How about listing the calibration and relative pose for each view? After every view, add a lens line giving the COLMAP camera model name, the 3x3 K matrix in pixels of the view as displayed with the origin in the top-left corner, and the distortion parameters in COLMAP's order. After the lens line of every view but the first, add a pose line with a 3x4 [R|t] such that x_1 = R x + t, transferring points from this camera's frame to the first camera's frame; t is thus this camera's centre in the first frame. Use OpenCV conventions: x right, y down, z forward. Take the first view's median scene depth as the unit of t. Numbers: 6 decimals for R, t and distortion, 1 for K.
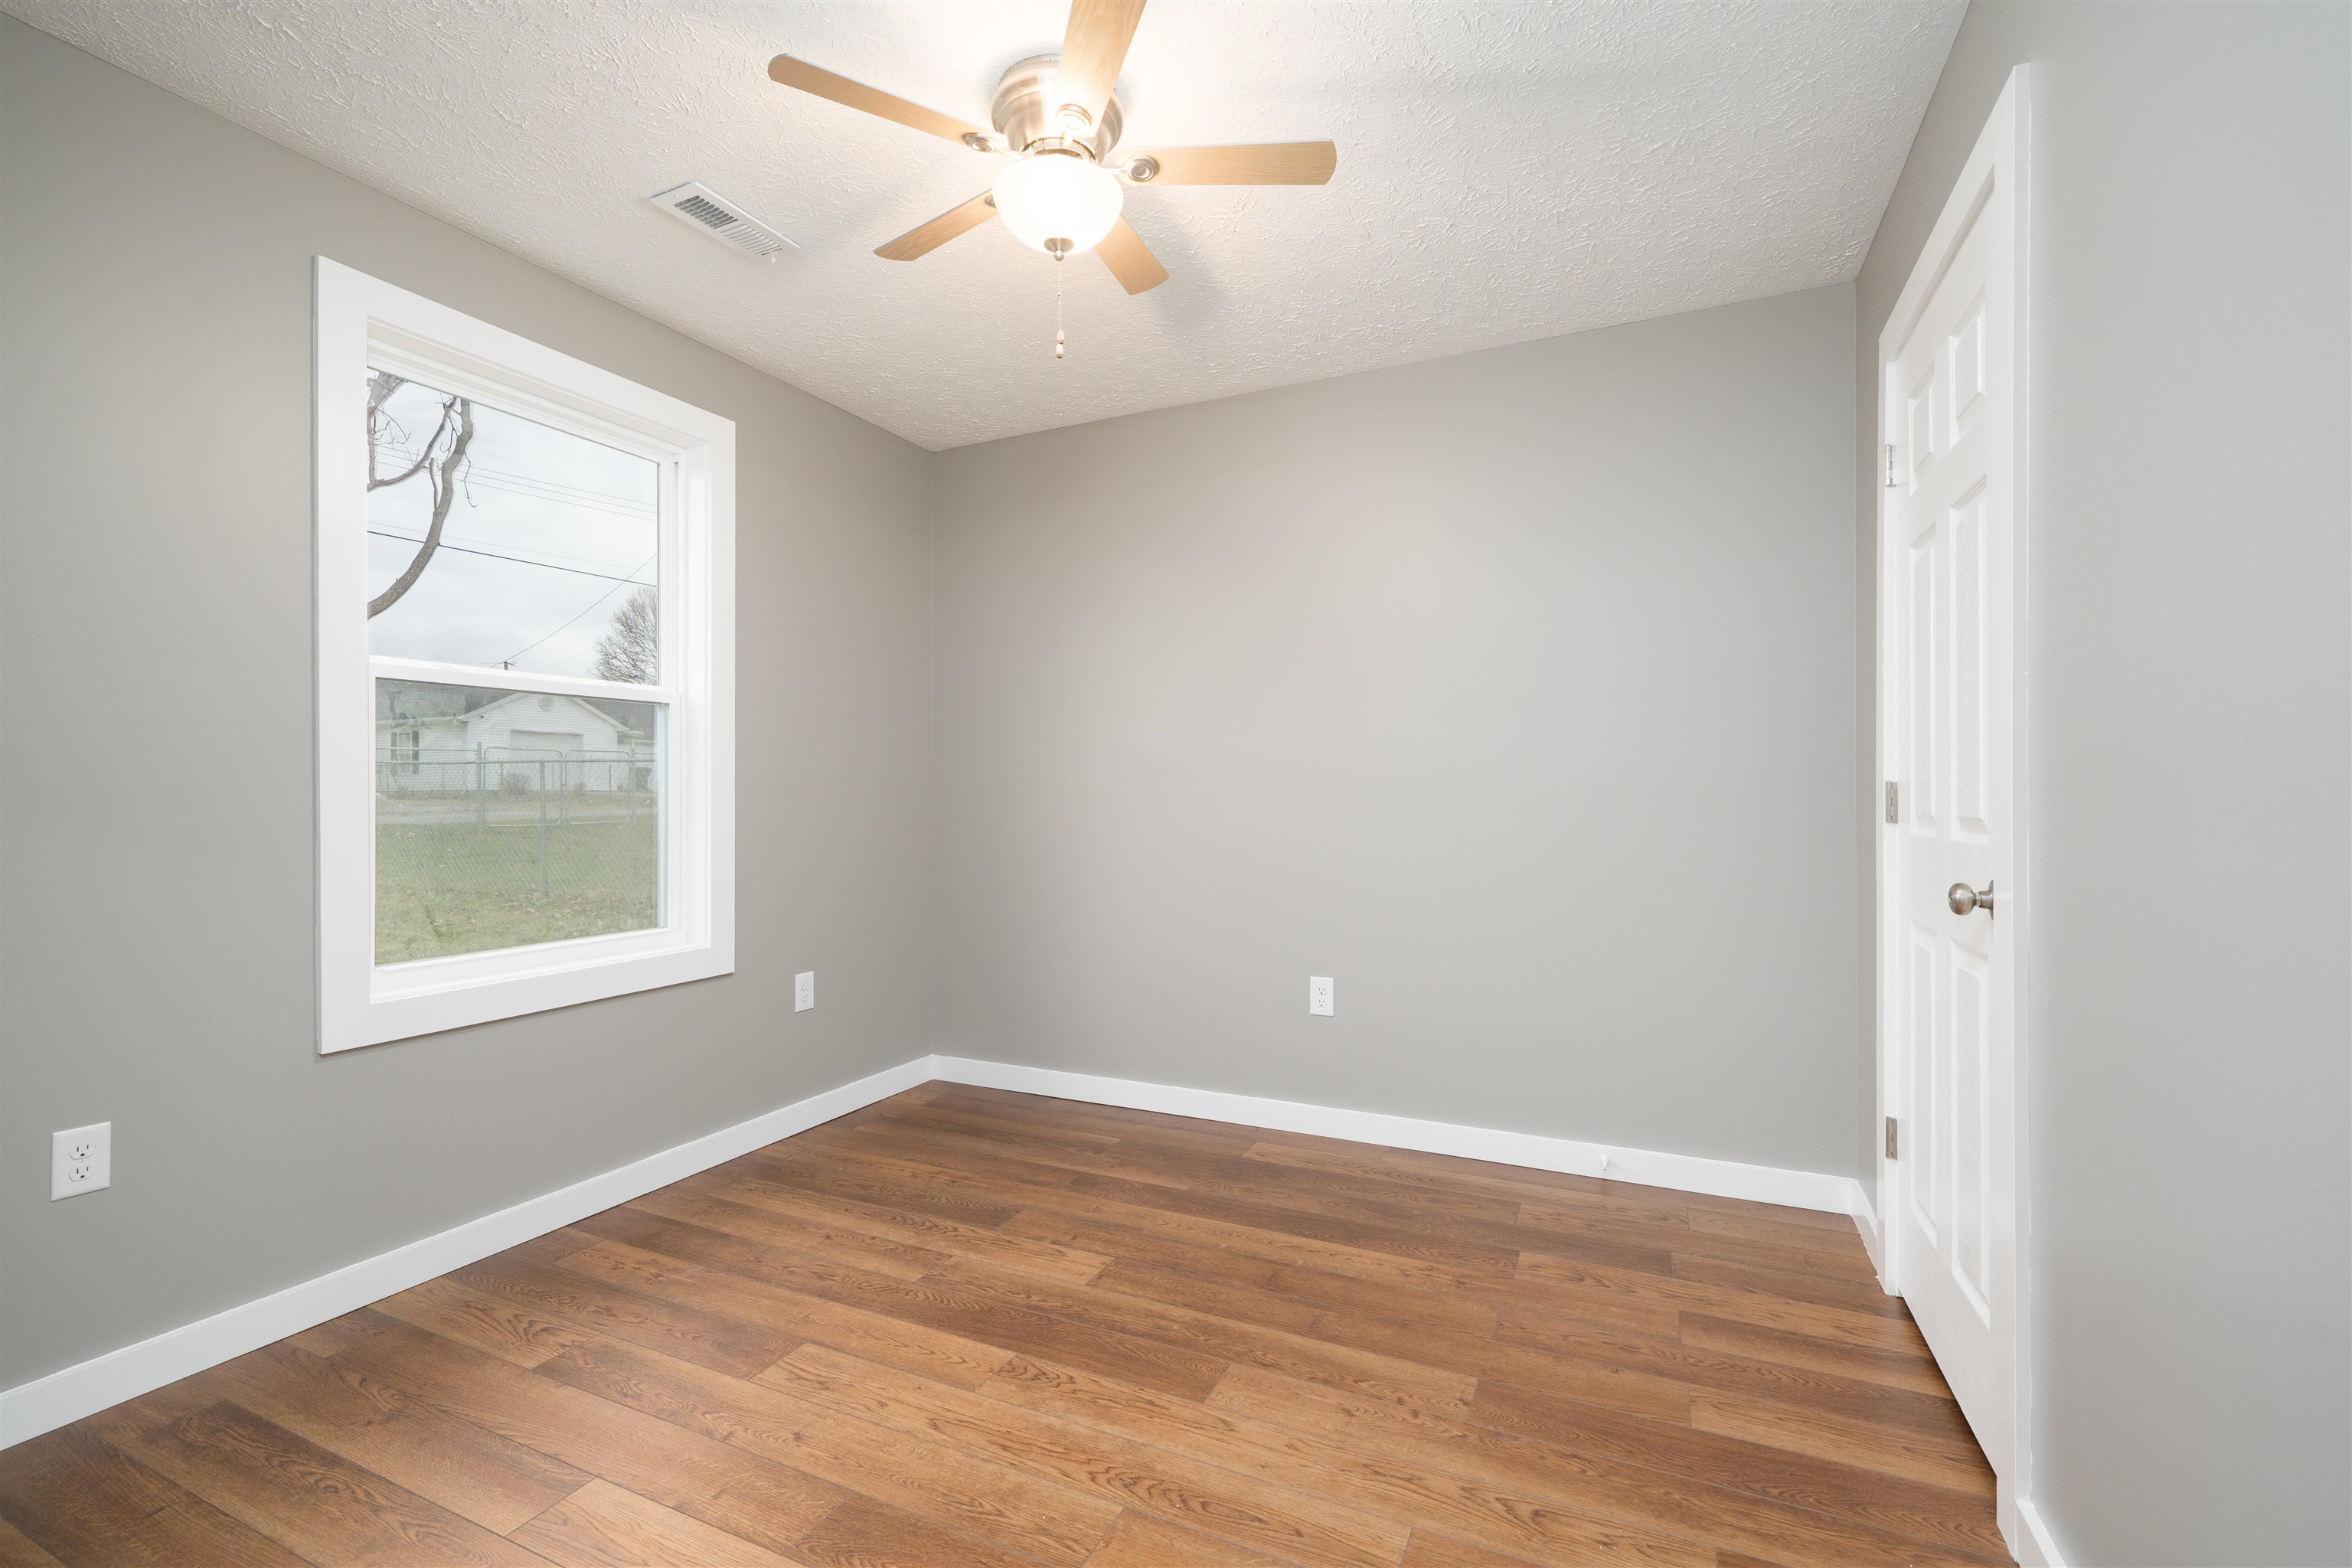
lens RADIAL K [[1041.2, 0, 1167.4], [0, 1041.2, 799.2], [0, 0, 1]] dist [-0.000154, 0.000266]
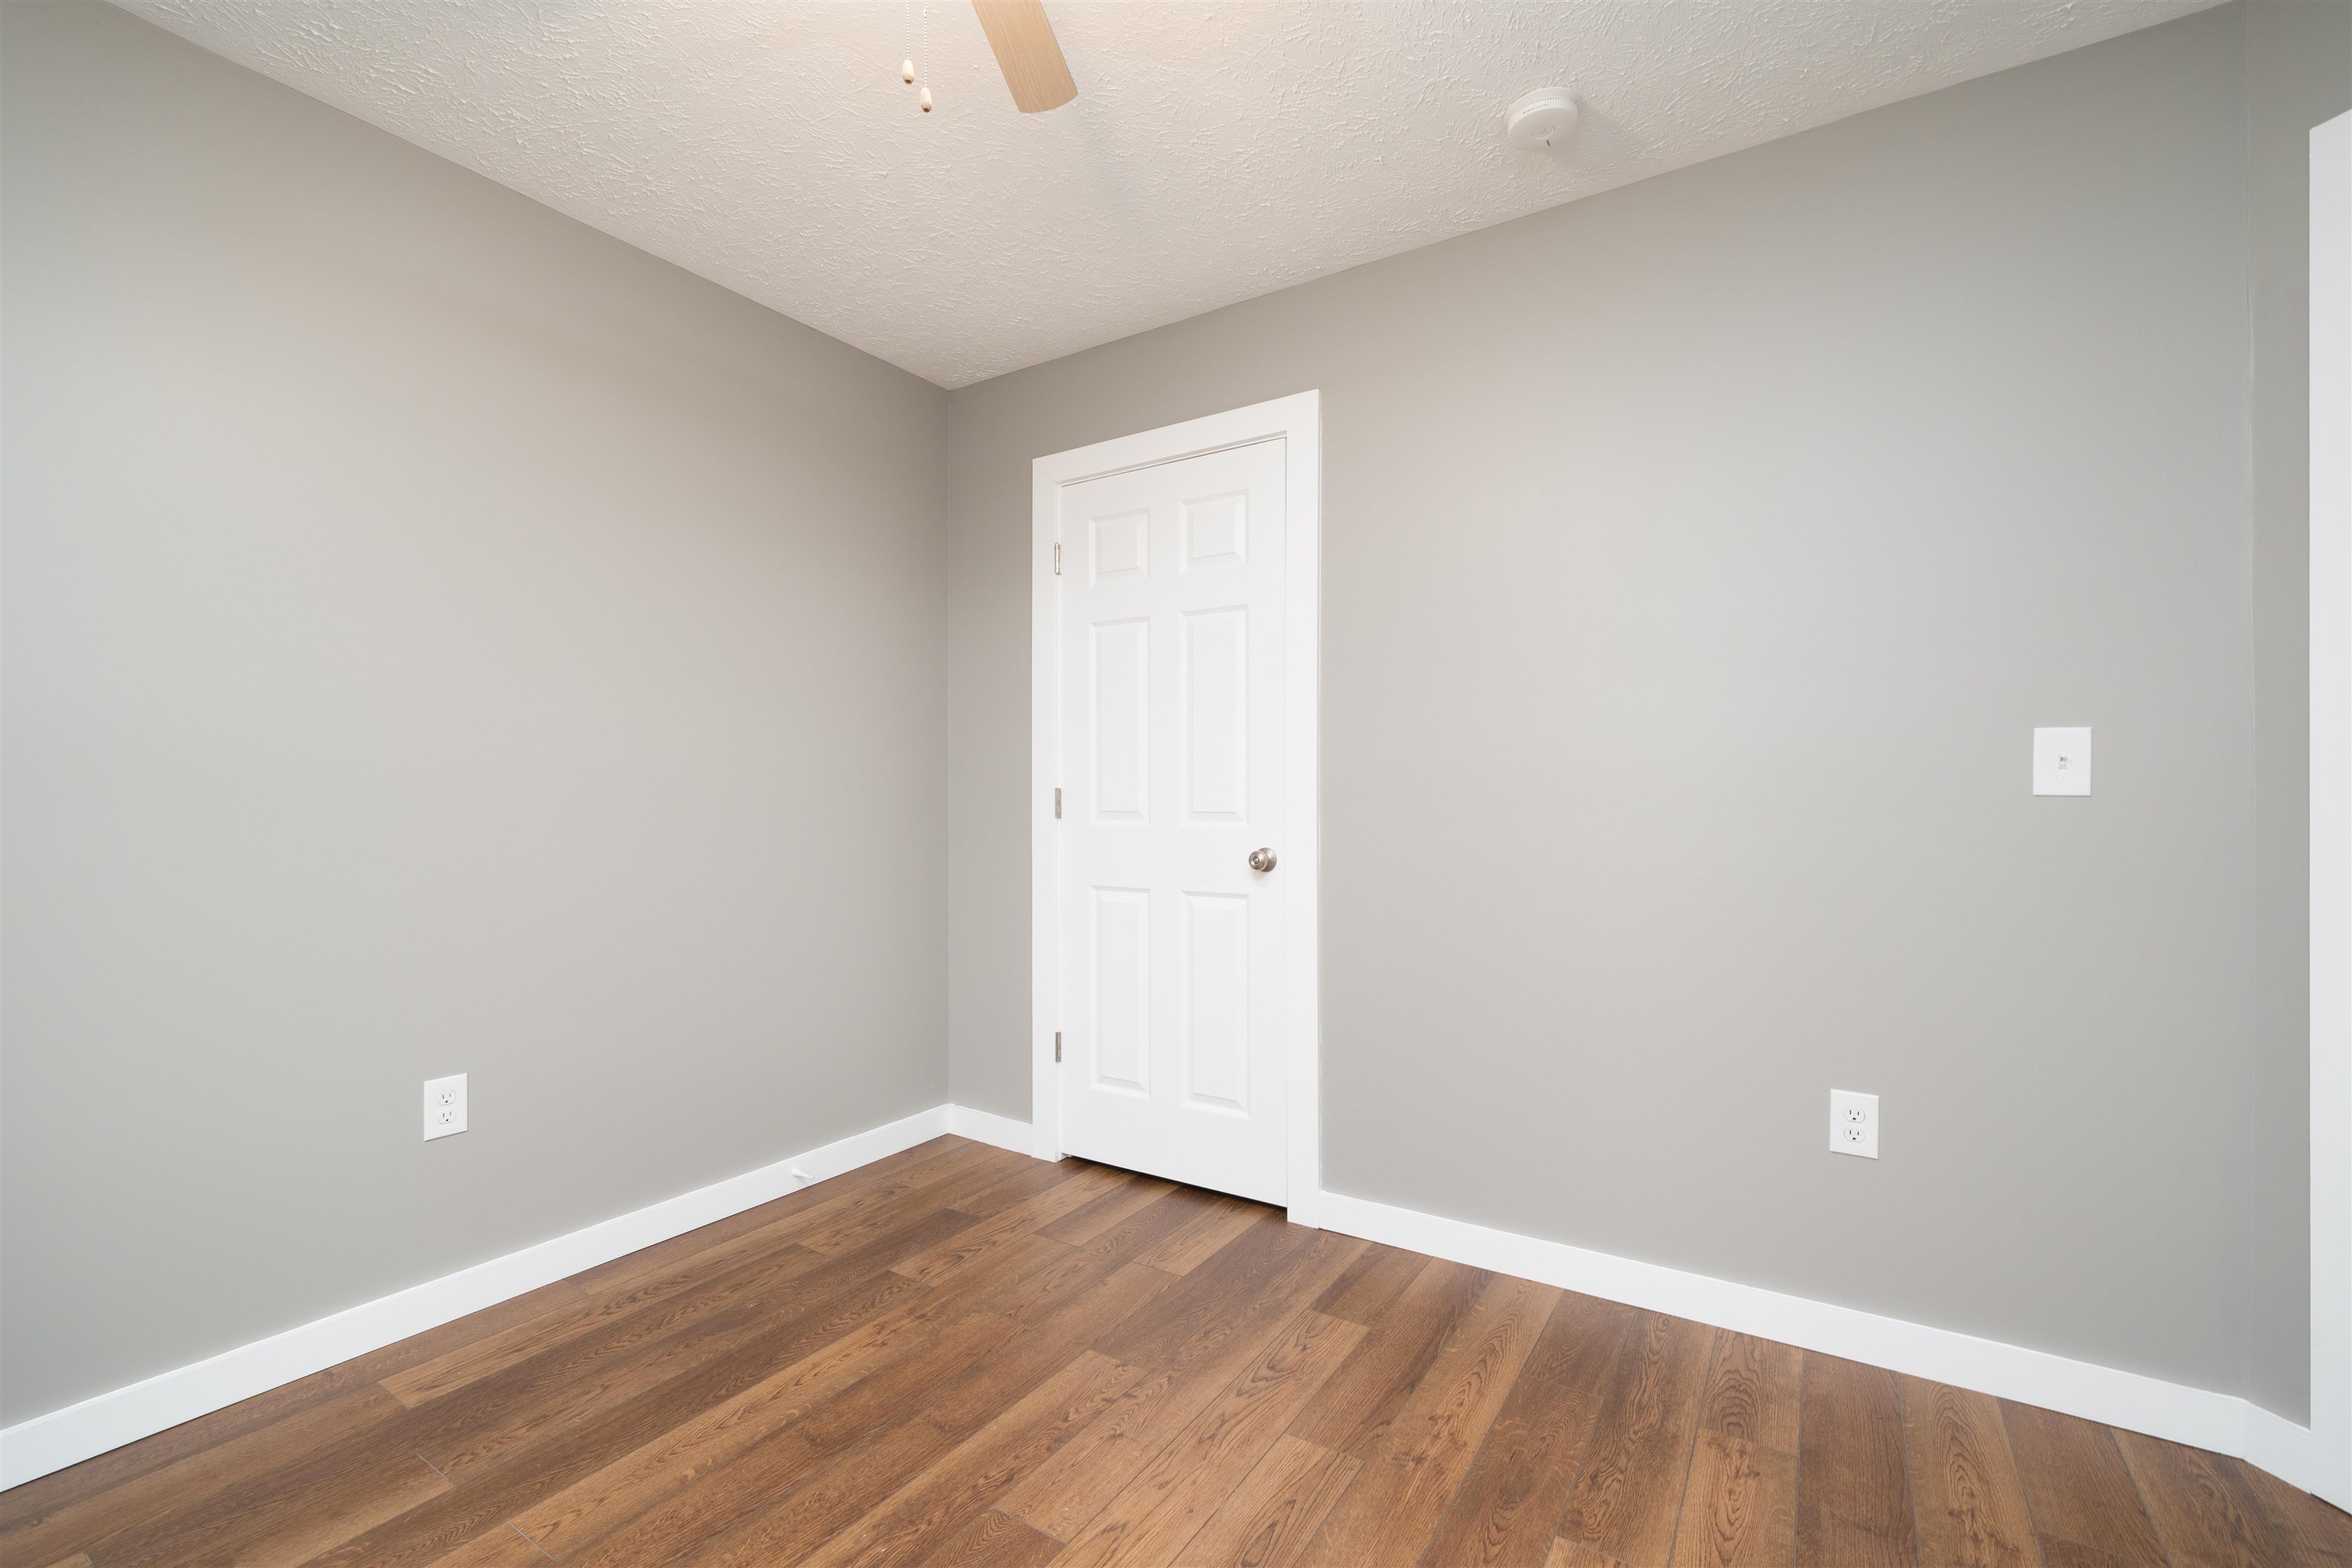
lens RADIAL K [[1041.2, 0, 1167.4], [0, 1041.2, 799.2], [0, 0, 1]] dist [-0.000154, 0.000266]
pose [[0.108317, -0.000504, 0.994116, -0.736944], [0.002873, 0.999996, 0.000194, 0.002486], [-0.994112, 0.002835, 0.108318, 0.807702]]
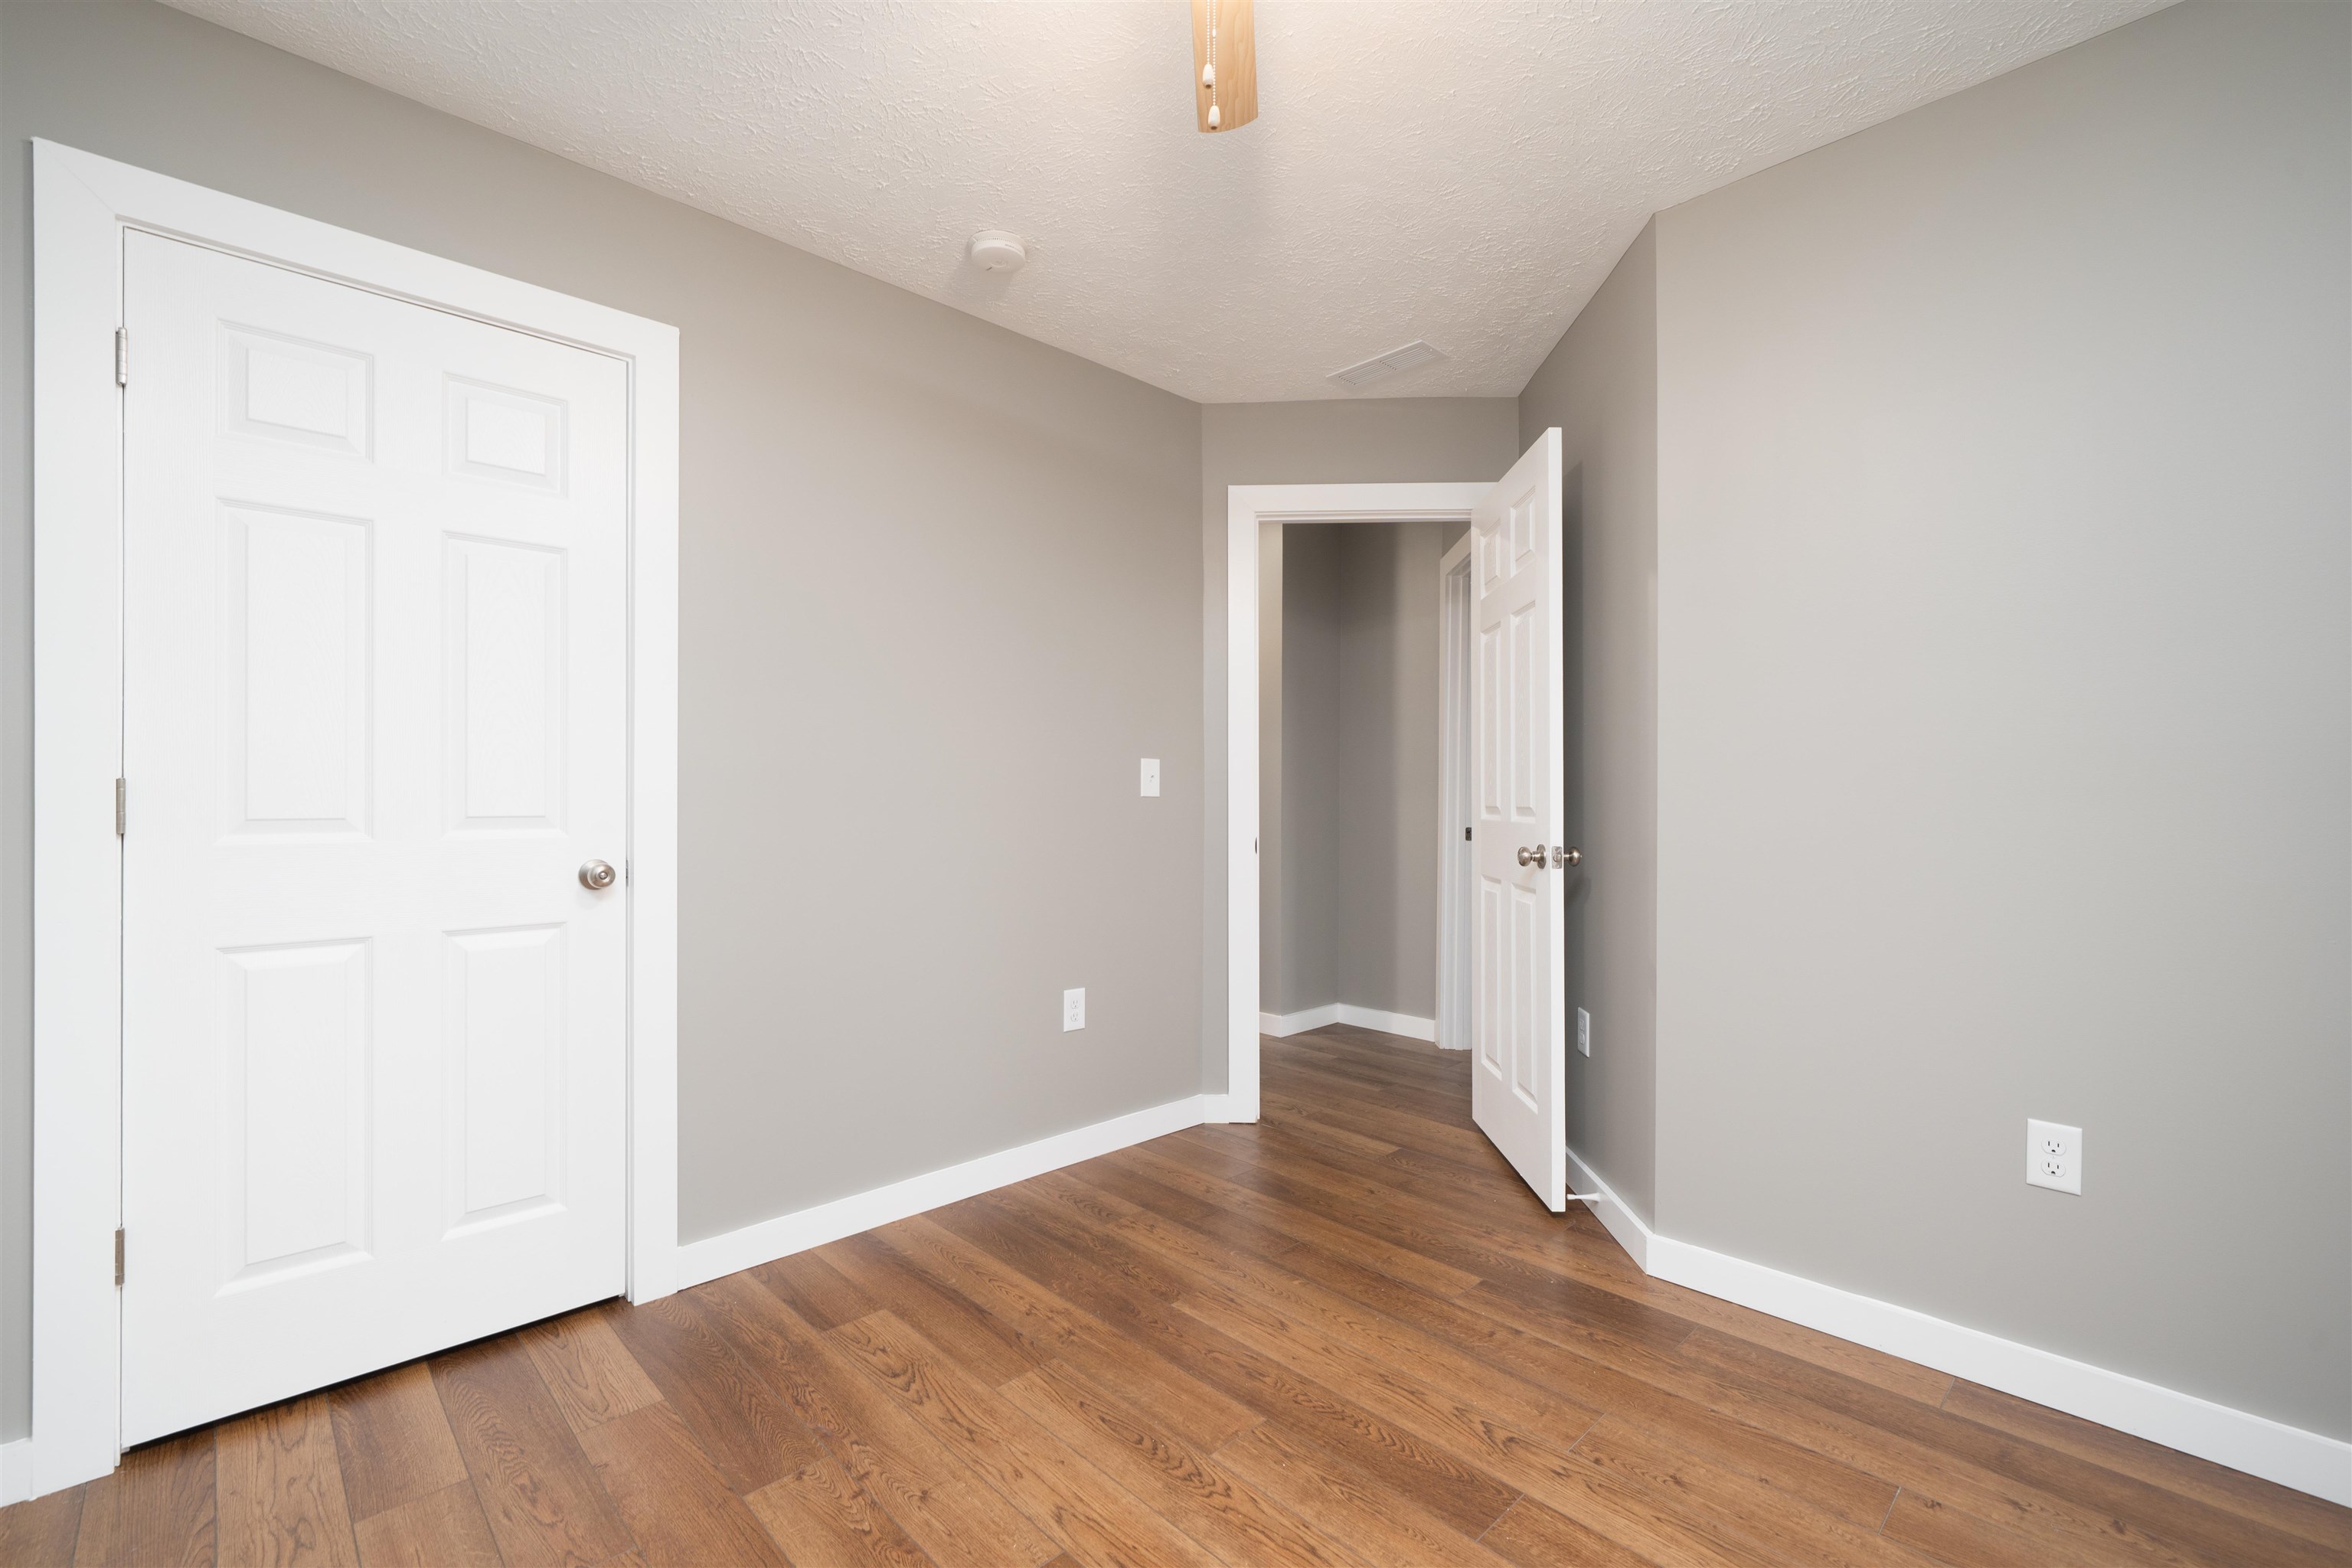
lens RADIAL K [[984.3, 0, 1232.0], [0, 984.3, 795.4], [0, 0, 1]] dist [0.000999, 0.000072]
pose [[-0.953354, 0.003225, 0.301837, -0.308218], [0.002554, 0.999993, -0.002618, 0.004143], [-0.301843, -0.001725, -0.953356, 1.629172]]
